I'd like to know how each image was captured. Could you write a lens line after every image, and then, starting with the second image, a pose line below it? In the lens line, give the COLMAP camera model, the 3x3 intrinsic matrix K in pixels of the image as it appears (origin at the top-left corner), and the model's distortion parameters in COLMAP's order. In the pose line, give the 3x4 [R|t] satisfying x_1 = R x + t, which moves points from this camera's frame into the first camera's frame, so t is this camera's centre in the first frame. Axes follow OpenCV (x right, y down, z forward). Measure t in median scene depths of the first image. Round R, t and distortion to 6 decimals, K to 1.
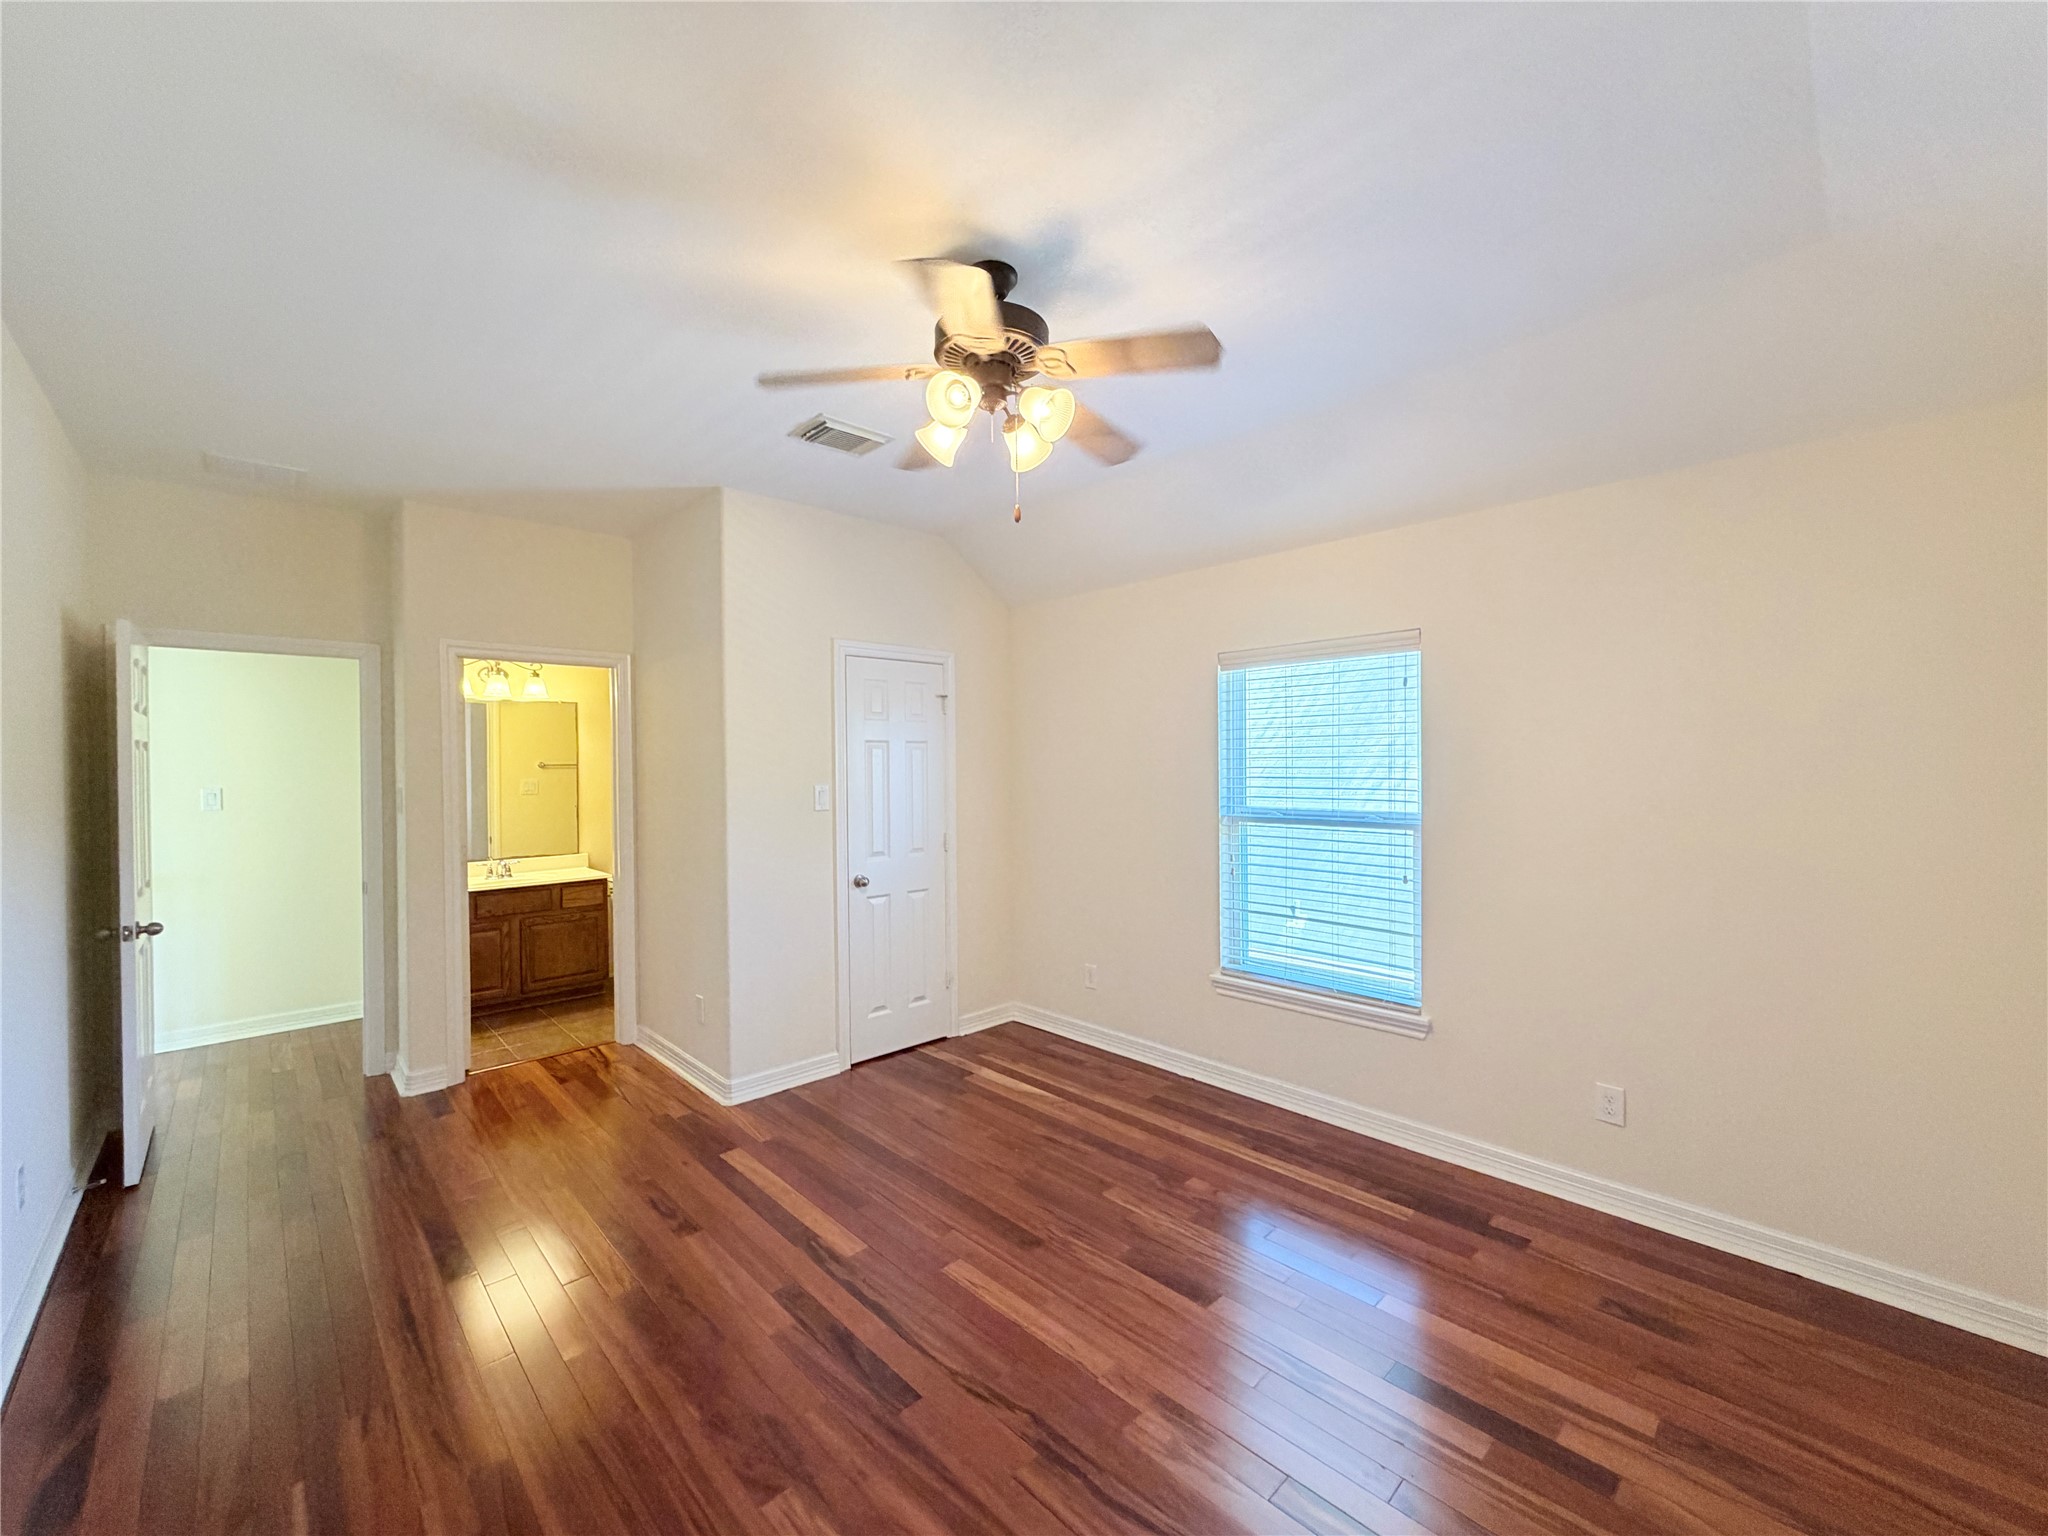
lens RADIAL K [[814.6, 0, 1017.8], [0, 814.6, 770.3], [0, 0, 1]] dist [-0.000647, -0.000136]
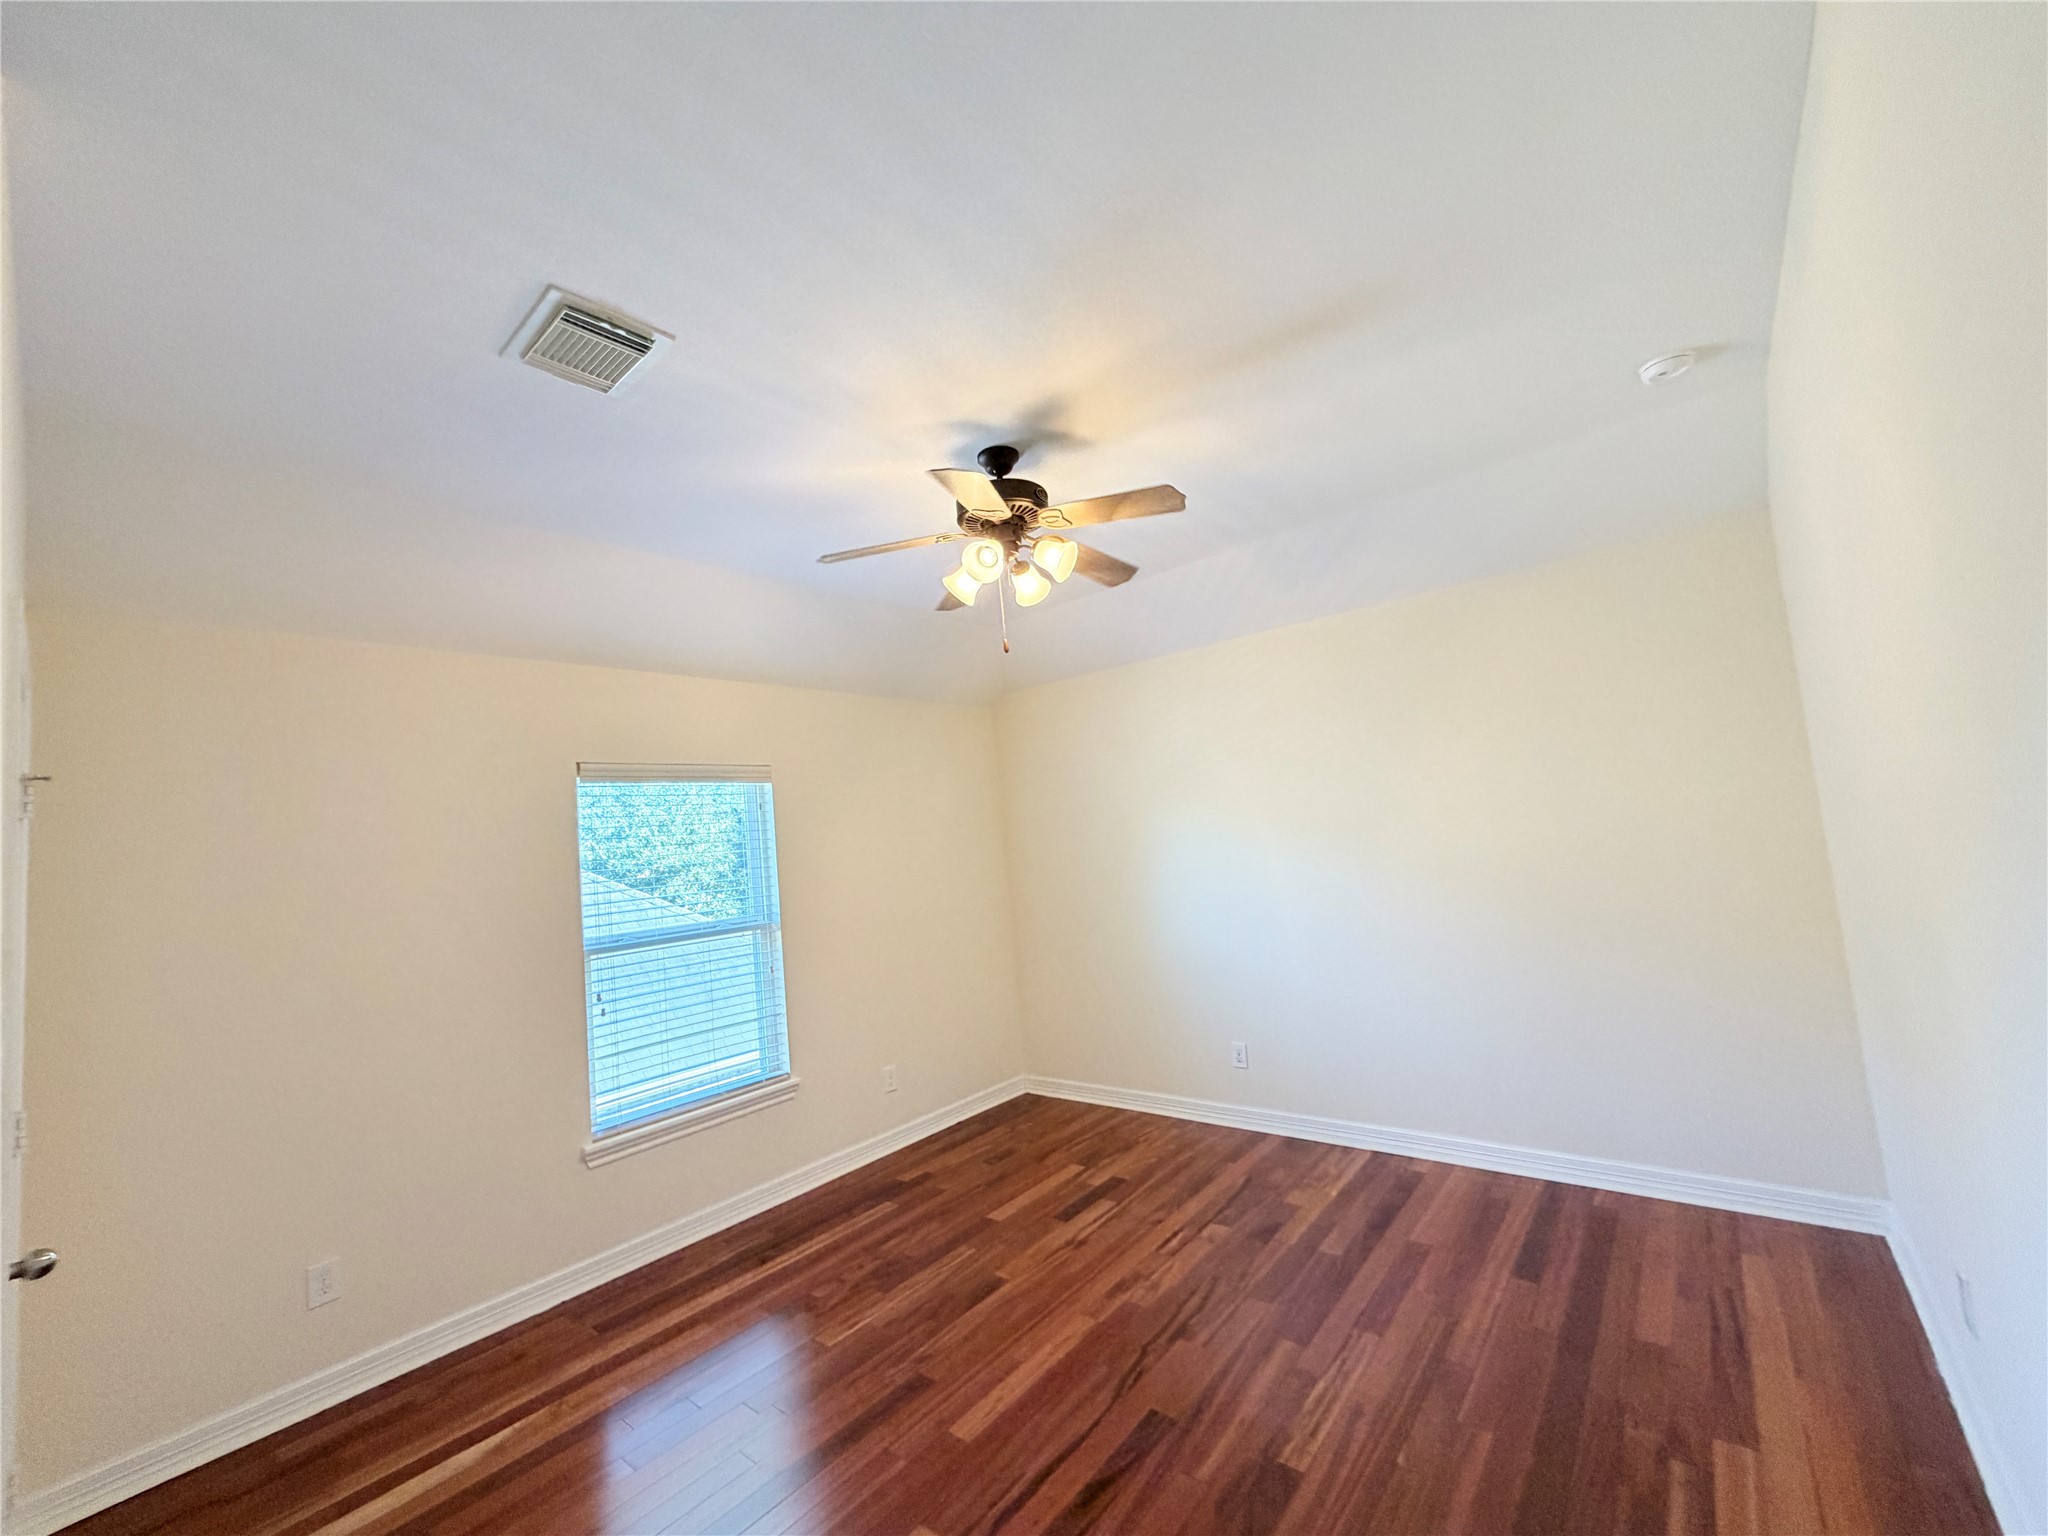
lens RADIAL K [[814.6, 0, 1017.8], [0, 814.6, 770.3], [0, 0, 1]] dist [-0.000647, -0.000136]
pose [[-0.103303, 0.107766, 0.988795, -0.784151], [0.096304, 0.990526, -0.097893, -0.005228], [-0.989977, 0.085112, -0.112703, 0.744966]]
